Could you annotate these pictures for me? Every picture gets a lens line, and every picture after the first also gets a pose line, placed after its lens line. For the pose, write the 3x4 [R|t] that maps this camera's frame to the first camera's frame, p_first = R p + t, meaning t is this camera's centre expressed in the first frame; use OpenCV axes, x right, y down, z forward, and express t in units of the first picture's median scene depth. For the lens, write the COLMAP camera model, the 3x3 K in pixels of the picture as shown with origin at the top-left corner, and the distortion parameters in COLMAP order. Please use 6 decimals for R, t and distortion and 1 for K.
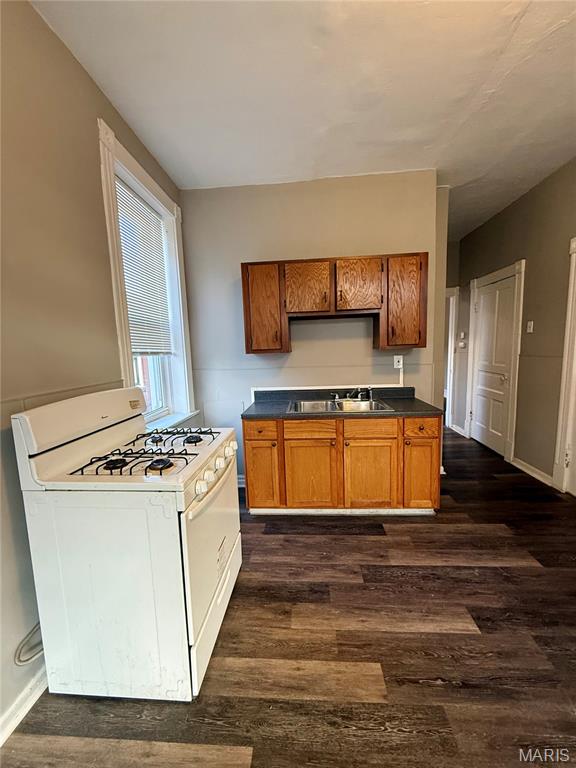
lens RADIAL K [[304.8, 0, 288.2], [0, 304.8, 382.9], [0, 0, 1]] dist [-0.000715, 0.000037]
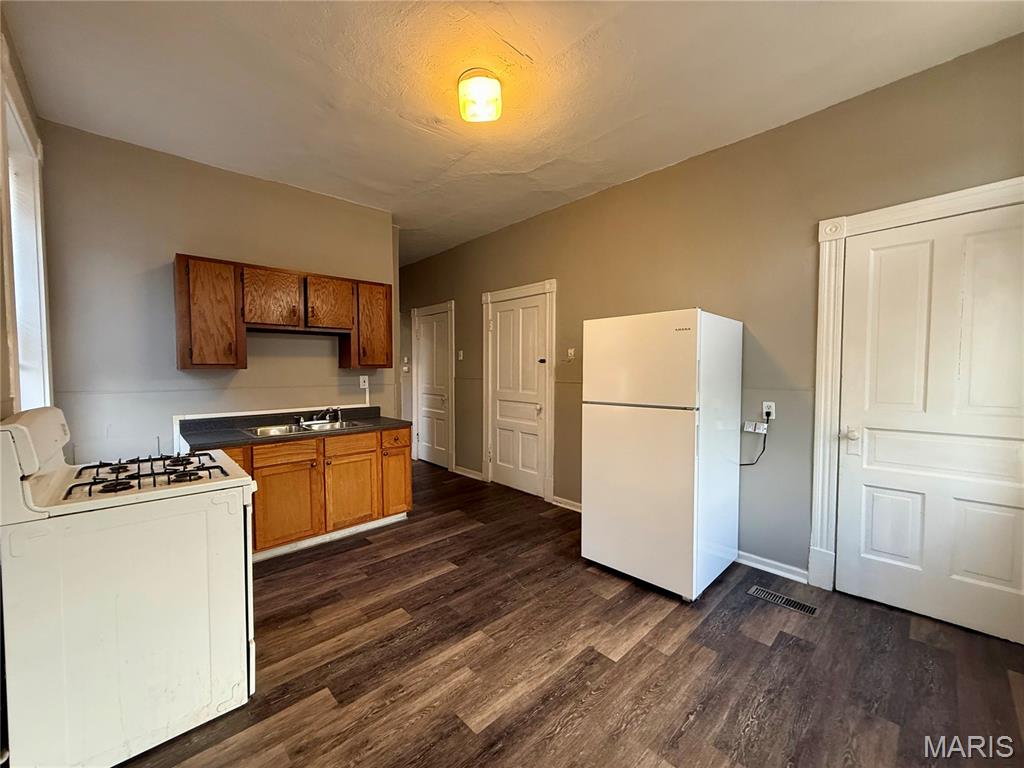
lens RADIAL K [[406.4, 0, 511.2], [0, 406.4, 384.8], [0, 0, 1]] dist [-0.000715, 0.000037]
pose [[0.677868, 0.002758, 0.735178, -0.354949], [0.065530, 0.995786, -0.064158, 0.069859], [-0.732257, 0.091667, 0.674831, -0.318058]]
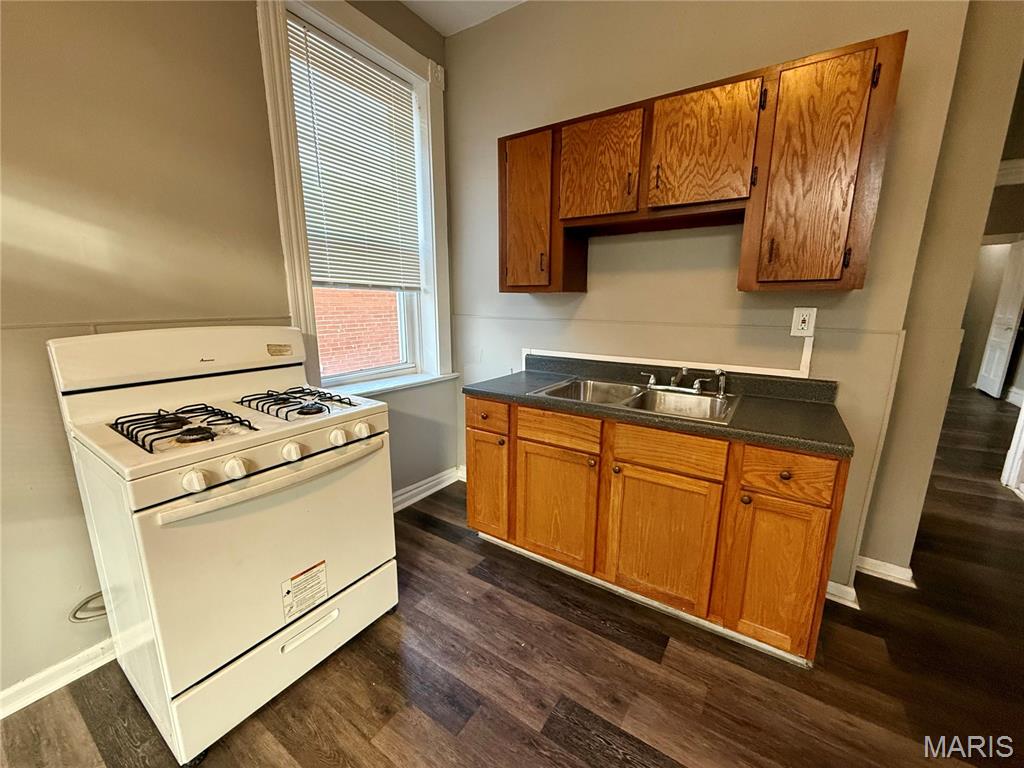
lens RADIAL K [[406.4, 0, 511.2], [0, 406.4, 384.8], [0, 0, 1]] dist [-0.000715, 0.000037]
pose [[0.867246, 0.138783, -0.478147, 0.336273], [-0.091747, 0.988465, 0.120497, -0.011212], [0.489354, -0.060632, 0.869975, 0.298030]]
